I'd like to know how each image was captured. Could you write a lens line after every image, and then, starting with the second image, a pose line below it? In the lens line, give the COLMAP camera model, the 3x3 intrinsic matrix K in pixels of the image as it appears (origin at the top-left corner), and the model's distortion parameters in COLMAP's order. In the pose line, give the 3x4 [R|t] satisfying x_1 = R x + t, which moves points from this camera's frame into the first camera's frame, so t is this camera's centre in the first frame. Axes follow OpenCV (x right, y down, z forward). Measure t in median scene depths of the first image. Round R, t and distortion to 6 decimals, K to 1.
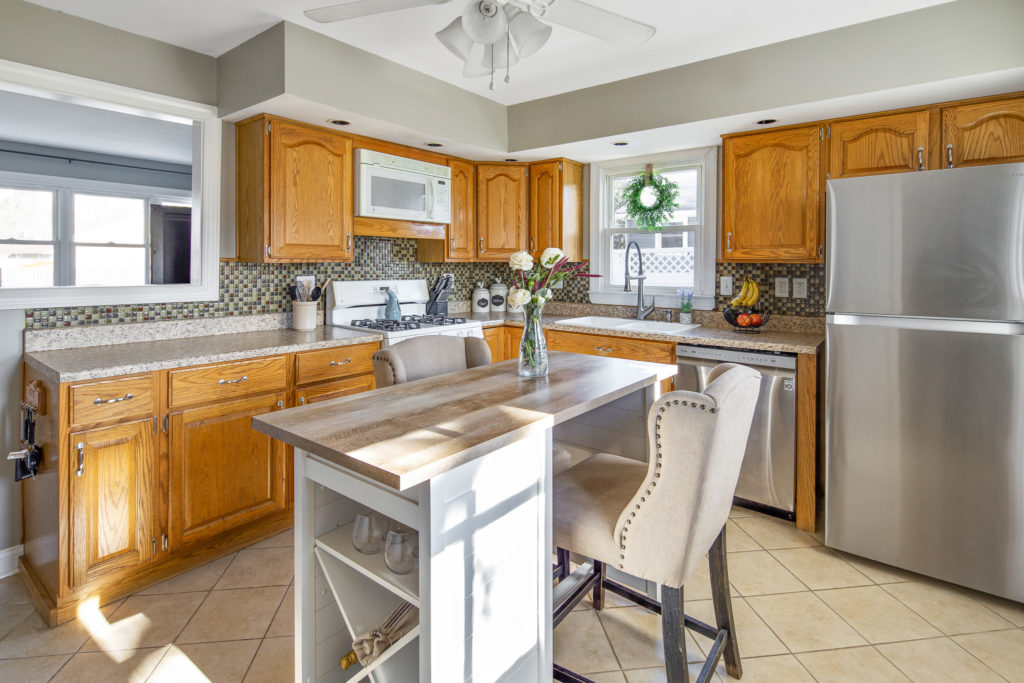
lens RADIAL K [[499.9, 0, 504.3], [0, 499.9, 271.7], [0, 0, 1]] dist [0.013392, -0.001855]
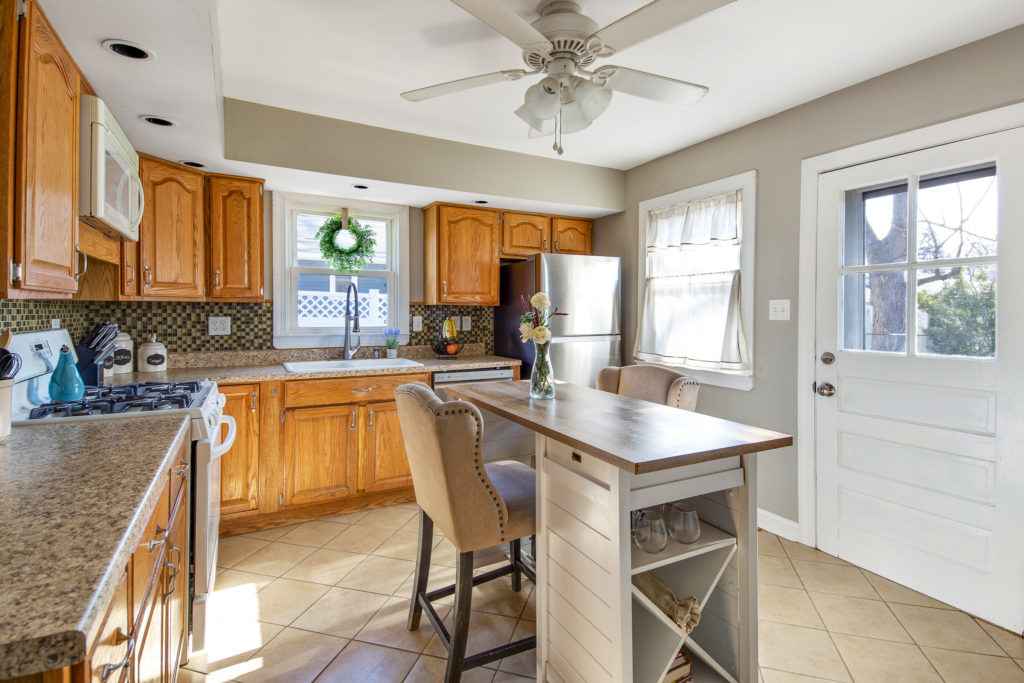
lens RADIAL K [[499.9, 0, 481.7], [0, 499.9, 329.6], [0, 0, 1]] dist [0.013392, -0.001855]
pose [[0.410177, -0.040247, 0.911118, -0.667695], [0.008063, 0.999147, 0.040505, -0.006482], [-0.911970, -0.009268, 0.410151, 0.400709]]
